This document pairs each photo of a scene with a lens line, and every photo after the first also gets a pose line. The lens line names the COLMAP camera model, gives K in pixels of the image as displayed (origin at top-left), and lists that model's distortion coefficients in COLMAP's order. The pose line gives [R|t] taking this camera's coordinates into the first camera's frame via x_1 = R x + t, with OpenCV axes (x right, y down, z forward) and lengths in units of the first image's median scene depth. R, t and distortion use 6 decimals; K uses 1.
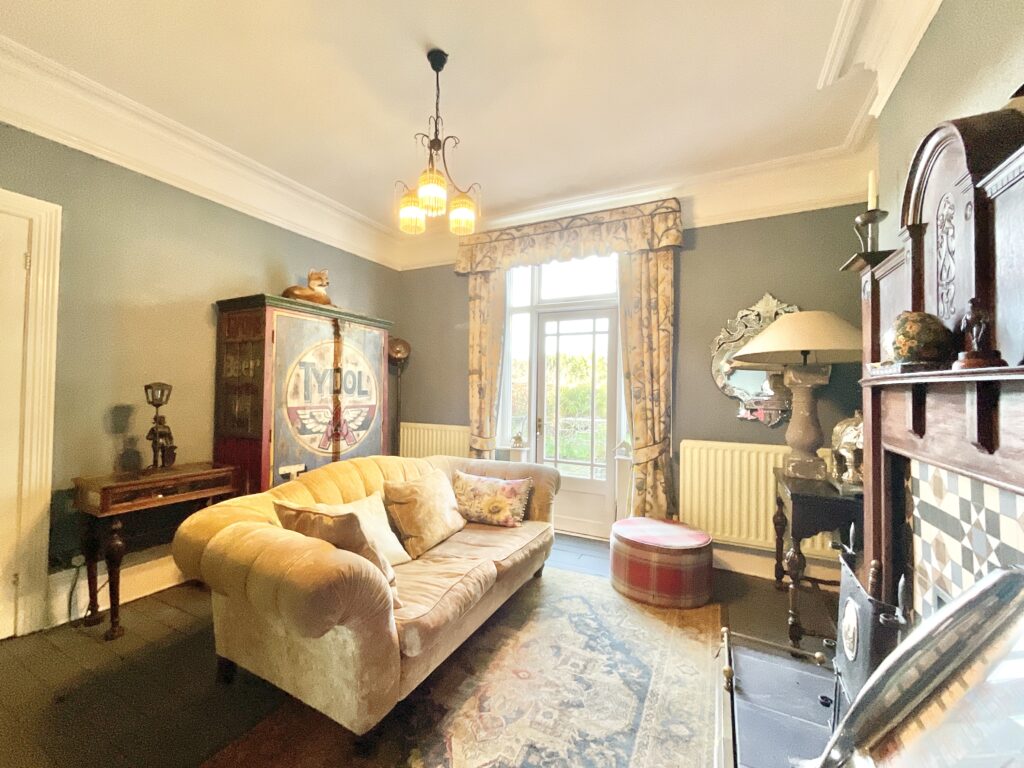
lens RADIAL K [[416.8, 0, 512.0], [0, 416.8, 384.0], [0, 0, 1]] dist [-0.001754, -0.000298]
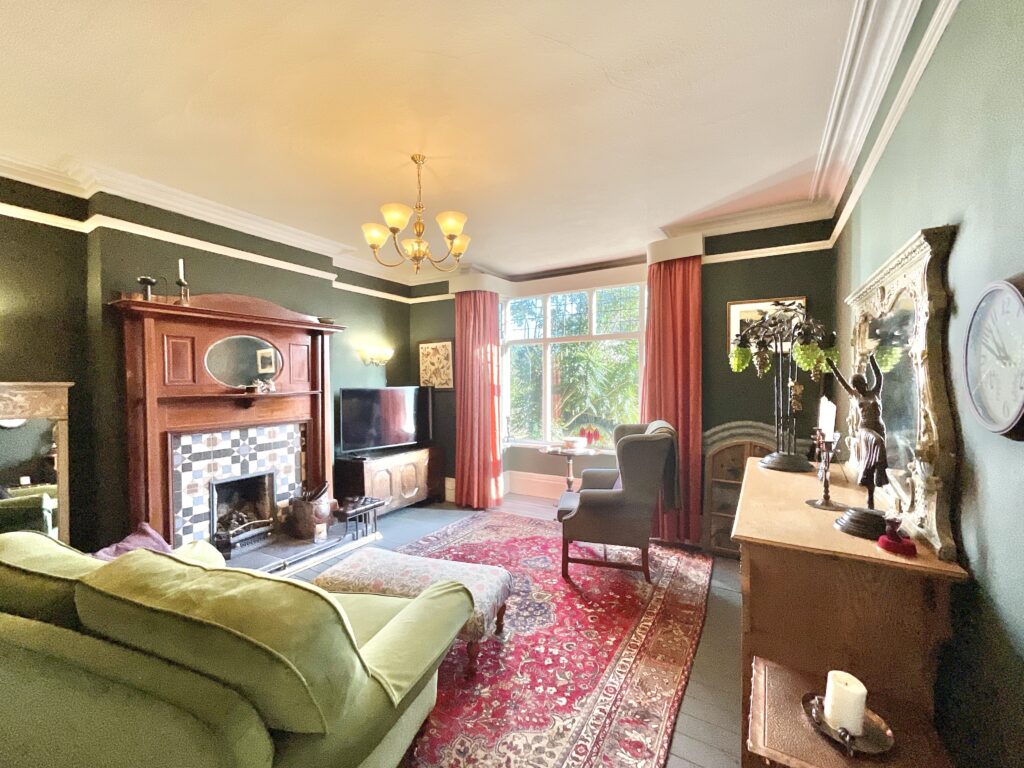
lens RADIAL K [[421.6, 0, 512.0], [0, 421.6, 384.0], [0, 0, 1]] dist [0.000902, 0.000025]
pose [[-0.995321, 0.042678, 0.086685, -0.538332], [0.040302, 0.998767, -0.028975, 0.027213], [-0.087815, -0.025346, -0.995814, 1.840855]]
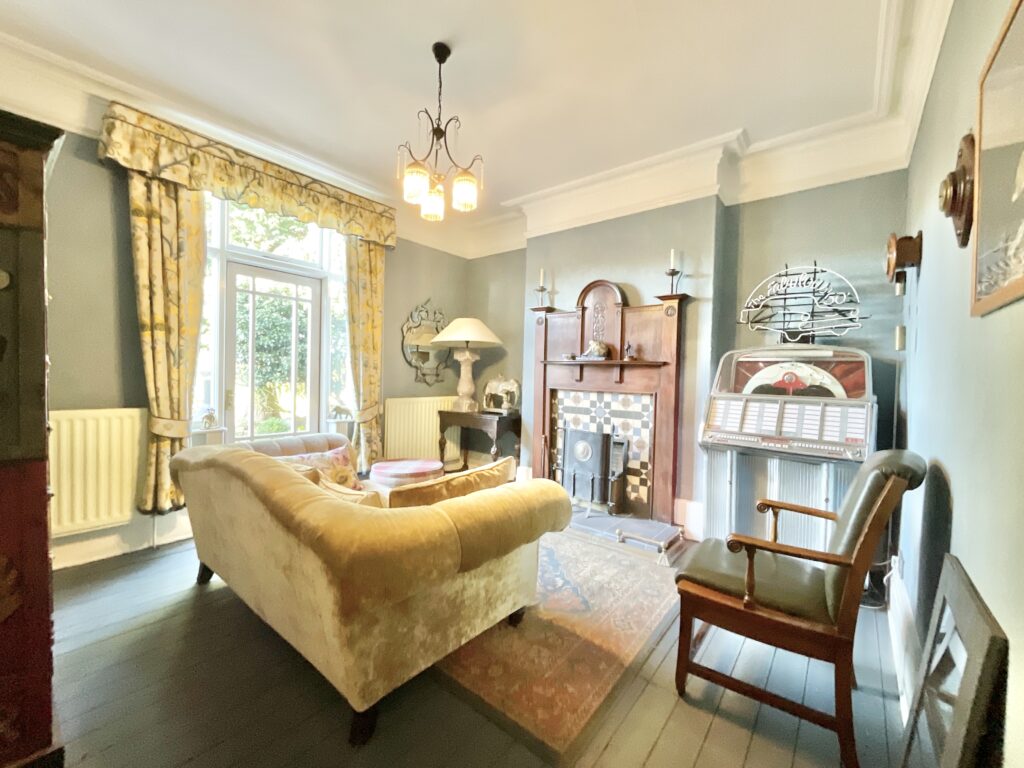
lens RADIAL K [[421.6, 0, 512.0], [0, 421.6, 384.0], [0, 0, 1]] dist [0.000902, 0.000025]
pose [[0.211956, -0.037488, 0.976560, -1.040381], [-0.040357, 0.998076, 0.047073, 0.013505], [-0.976446, -0.049388, 0.210036, 0.458315]]
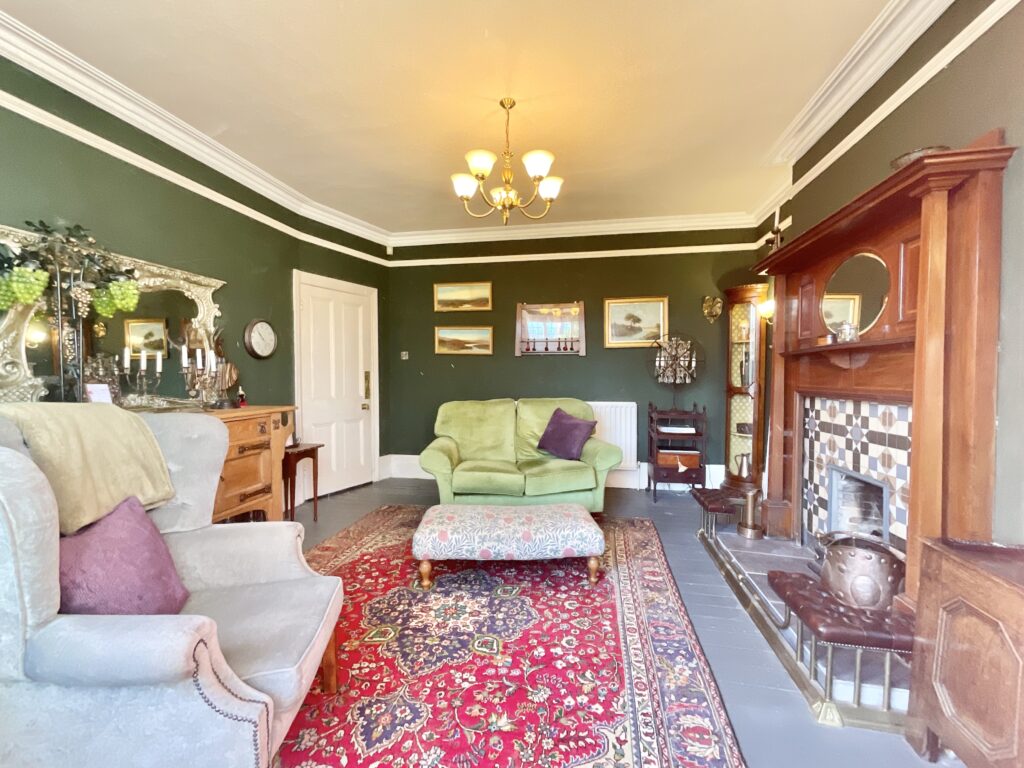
lens RADIAL K [[421.6, 0, 512.0], [0, 421.6, 384.0], [0, 0, 1]] dist [0.000902, 0.000025]
pose [[0.962182, 0.031223, 0.270613, -0.482093], [-0.045393, 0.997897, 0.046262, 0.056173], [-0.268600, -0.056796, 0.961576, -0.233424]]
